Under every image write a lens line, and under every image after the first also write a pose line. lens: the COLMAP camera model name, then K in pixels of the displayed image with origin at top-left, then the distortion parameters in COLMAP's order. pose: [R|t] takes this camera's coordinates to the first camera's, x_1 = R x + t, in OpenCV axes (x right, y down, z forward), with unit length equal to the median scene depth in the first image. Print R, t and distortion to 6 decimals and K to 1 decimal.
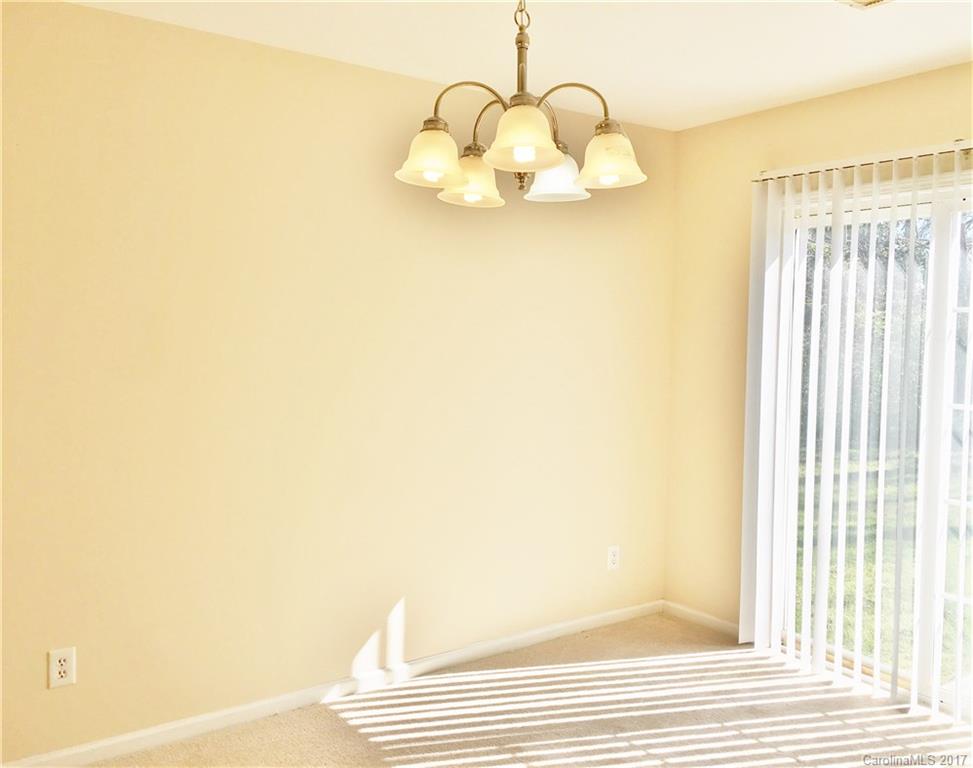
lens RADIAL K [[898.7, 0, 486.5], [0, 898.7, 384.0], [0, 0, 1]] dist [0.129231, -0.172735]
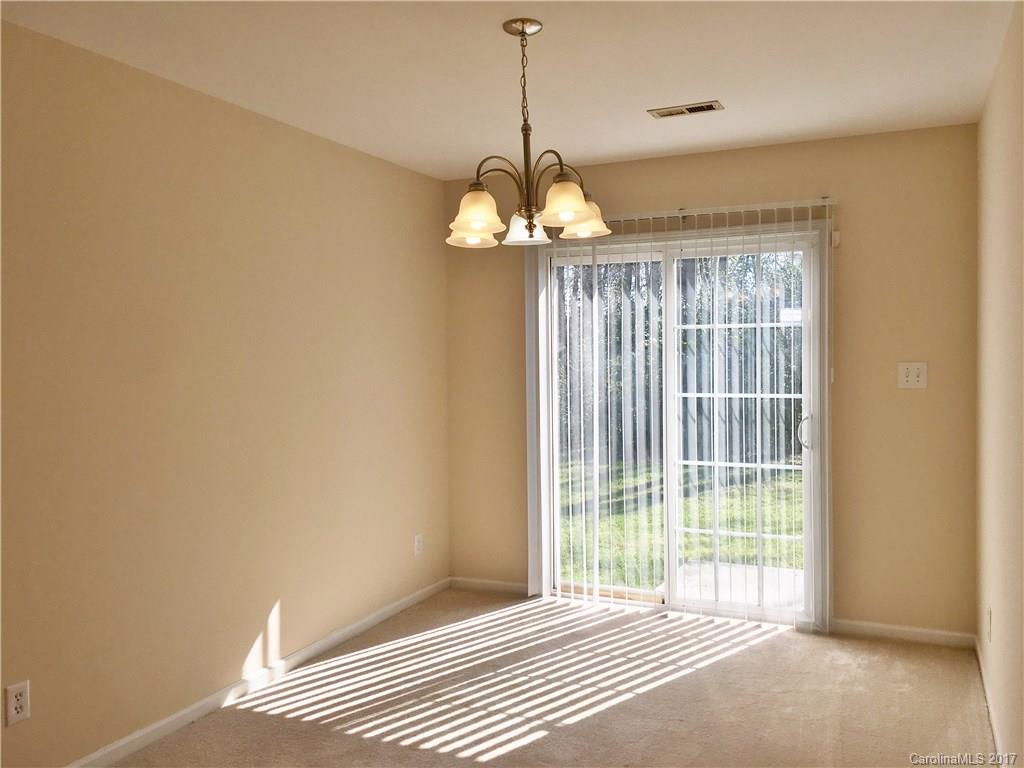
lens RADIAL K [[869.9, 0, 512.0], [0, 869.9, 384.0], [0, 0, 1]] dist [0.091901, -0.130933]
pose [[0.874736, -0.037629, 0.483137, -0.364663], [0.052689, 0.998455, -0.017631, 0.013512], [-0.481727, 0.040878, 0.875368, -0.065252]]
